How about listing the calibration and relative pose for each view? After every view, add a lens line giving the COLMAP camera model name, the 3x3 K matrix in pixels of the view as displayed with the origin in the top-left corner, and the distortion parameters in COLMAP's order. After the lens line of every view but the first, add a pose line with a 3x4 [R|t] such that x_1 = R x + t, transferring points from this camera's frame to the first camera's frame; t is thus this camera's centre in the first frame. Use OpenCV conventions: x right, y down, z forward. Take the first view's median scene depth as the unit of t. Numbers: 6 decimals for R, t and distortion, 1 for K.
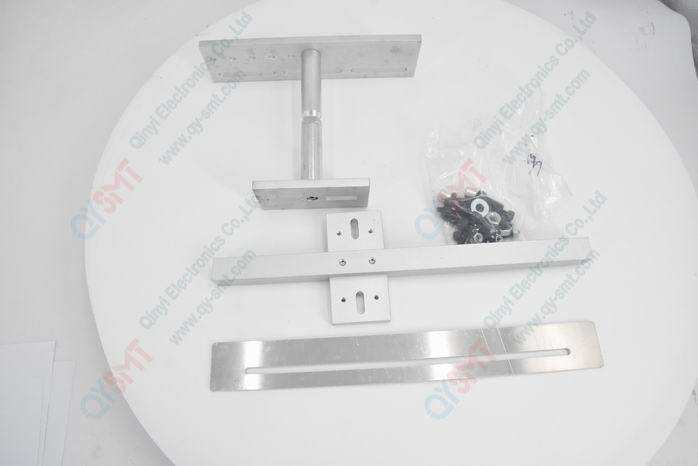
lens RADIAL K [[486.8, 0, 357.9], [0, 486.8, 232.0], [0, 0, 1]] dist [0.002591, 0.002363]
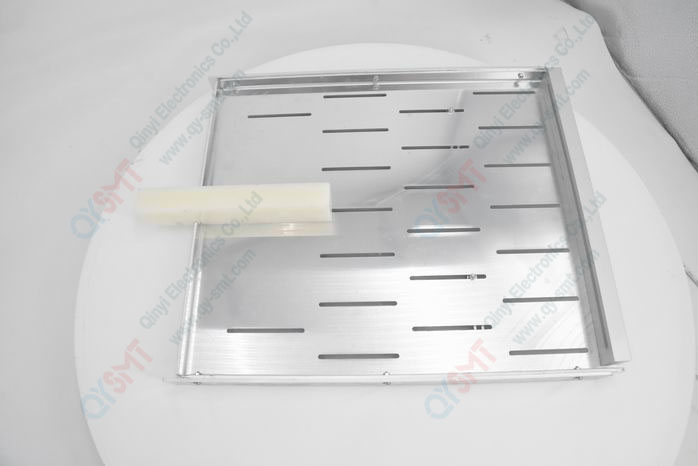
lens RADIAL K [[486.8, 0, 357.9], [0, 486.8, 232.0], [0, 0, 1]] dist [0.002591, 0.002363]
pose [[0.999994, 0.001536, -0.003193, 0.709111], [-0.001536, 0.999999, 0.000132, -0.000554], [0.003193, -0.000127, 0.999995, 0.000876]]
